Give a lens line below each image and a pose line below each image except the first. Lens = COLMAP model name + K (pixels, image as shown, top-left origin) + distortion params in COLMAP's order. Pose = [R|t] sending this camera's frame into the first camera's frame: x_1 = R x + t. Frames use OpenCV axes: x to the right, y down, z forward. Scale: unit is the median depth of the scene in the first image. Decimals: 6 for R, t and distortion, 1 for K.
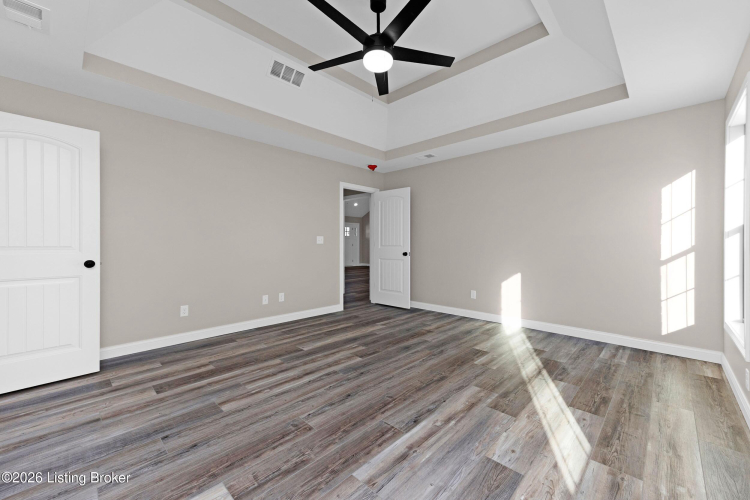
lens RADIAL K [[290.2, 0, 375.0], [0, 290.2, 250.0], [0, 0, 1]] dist [0.003098, 0.000324]
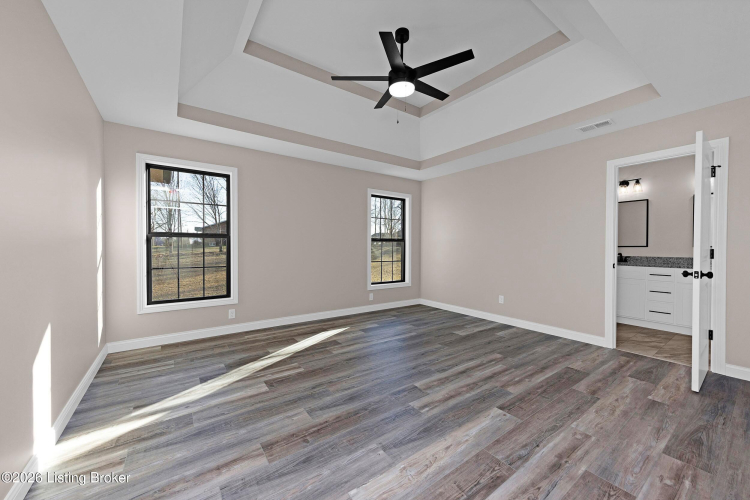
lens RADIAL K [[279.8, 0, 375.0], [0, 279.8, 250.0], [0, 0, 1]] dist [0.009658, 0.000288]
pose [[-0.984425, -0.005863, 0.175710, -0.079871], [-0.000161, 0.999473, 0.032452, -0.068624], [-0.175808, 0.031919, -0.983907, 1.959410]]
